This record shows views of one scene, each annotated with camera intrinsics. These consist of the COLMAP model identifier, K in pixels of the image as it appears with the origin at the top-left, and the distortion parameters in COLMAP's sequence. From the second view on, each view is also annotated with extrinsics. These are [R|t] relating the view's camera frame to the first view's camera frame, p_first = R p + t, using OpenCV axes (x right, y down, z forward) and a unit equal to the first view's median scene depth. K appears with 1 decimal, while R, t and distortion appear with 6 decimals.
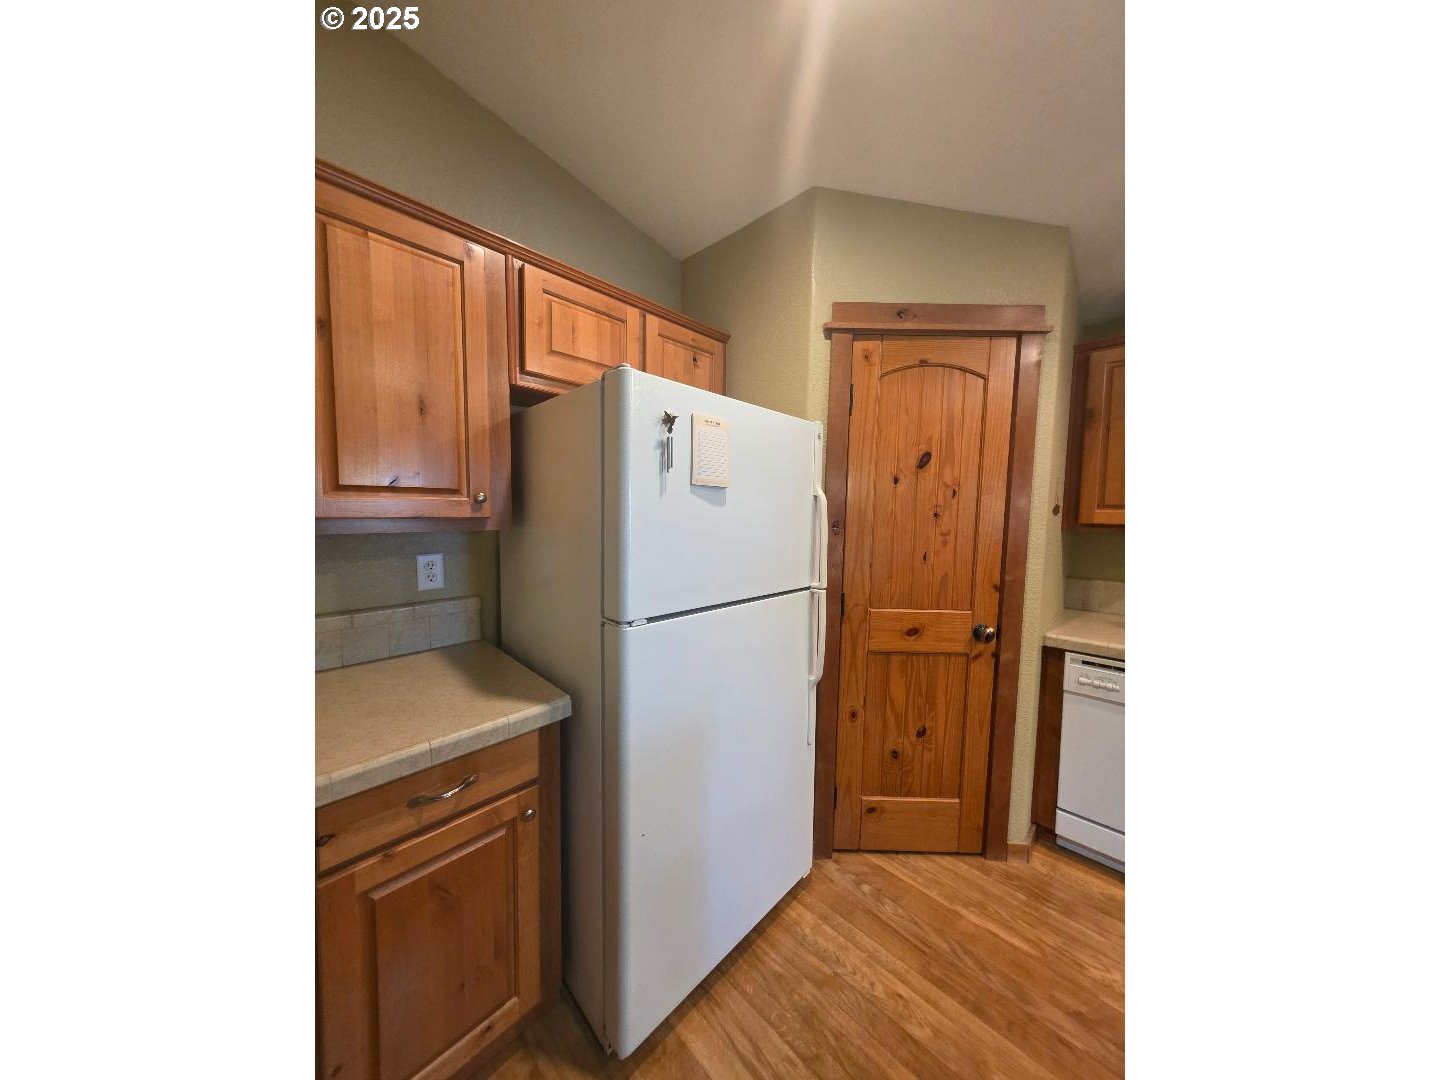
lens RADIAL K [[432.8, 0, 719.2], [0, 432.8, 538.6], [0, 0, 1]] dist [0.000679, -0.000014]
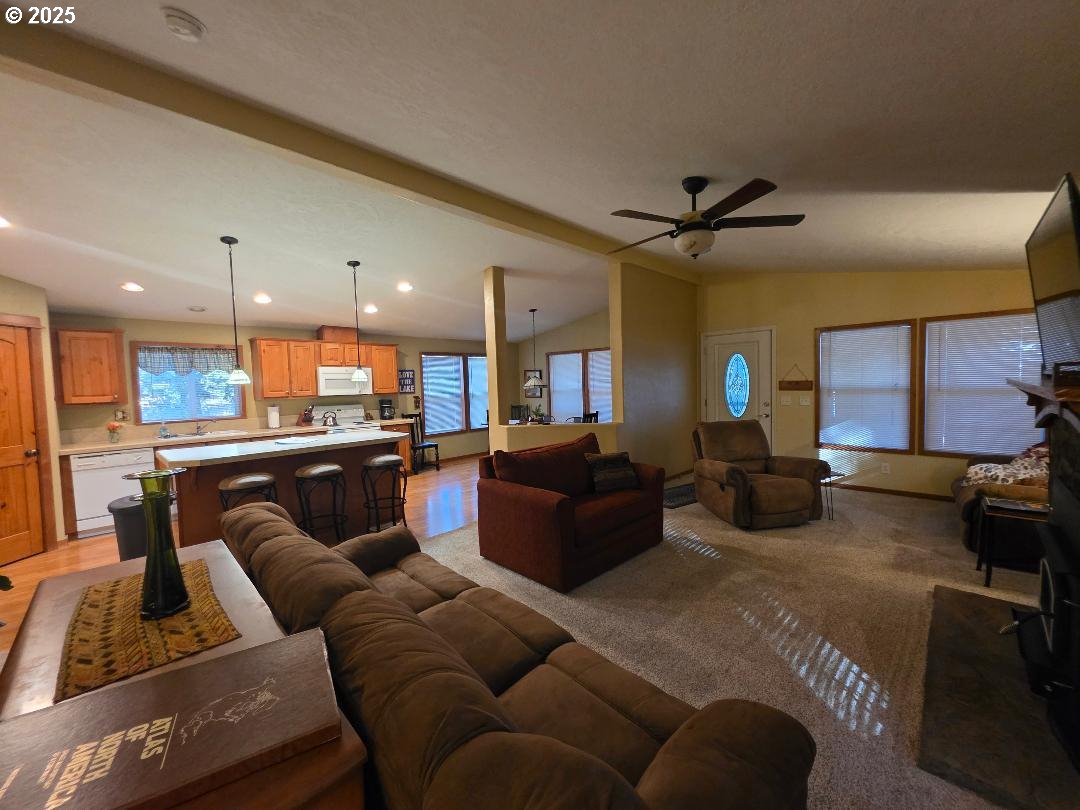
lens RADIAL K [[431.2, 0, 538.8], [0, 431.2, 405.8], [0, 0, 1]] dist [0.000919, -0.000098]
pose [[-0.013050, -0.067411, 0.997640, -1.857013], [0.091134, 0.993492, 0.068322, 0.061240], [-0.995753, 0.091811, -0.006822, -1.858386]]
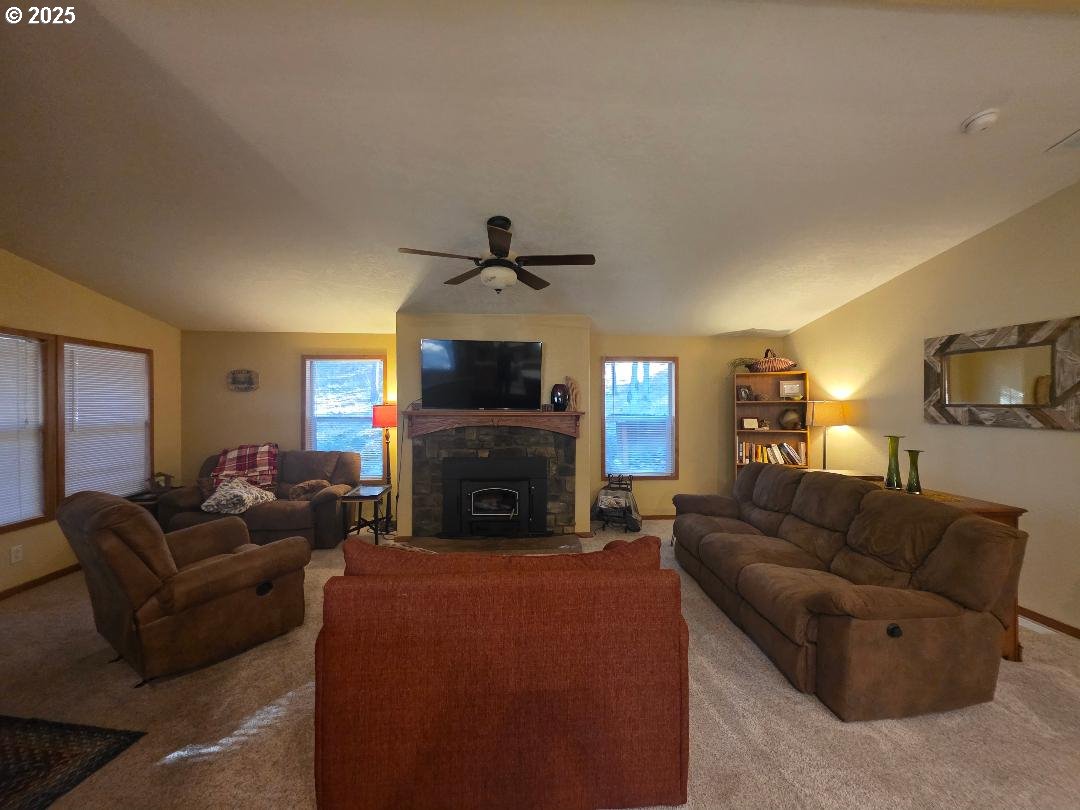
lens RADIAL K [[431.2, 0, 538.8], [0, 431.2, 405.8], [0, 0, 1]] dist [0.000919, -0.000098]
pose [[-0.656894, -0.011620, -0.753893, 1.303385], [-0.055956, 0.997875, 0.033377, 0.054697], [0.751904, 0.064110, -0.656148, -1.159747]]
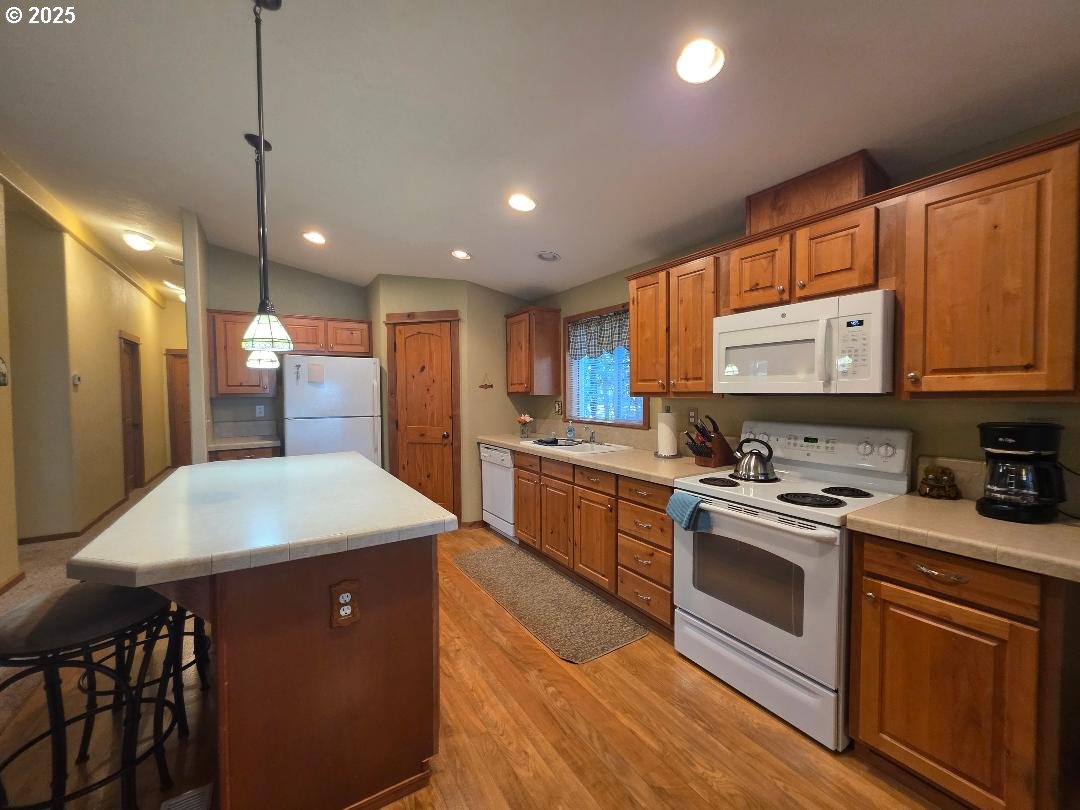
lens RADIAL K [[431.2, 0, 538.8], [0, 431.2, 405.8], [0, 0, 1]] dist [0.000919, -0.000098]
pose [[0.973320, -0.013636, -0.229047, 1.885857], [0.006201, 0.999431, -0.033149, 0.145290], [0.229368, 0.030844, 0.972851, -1.481445]]
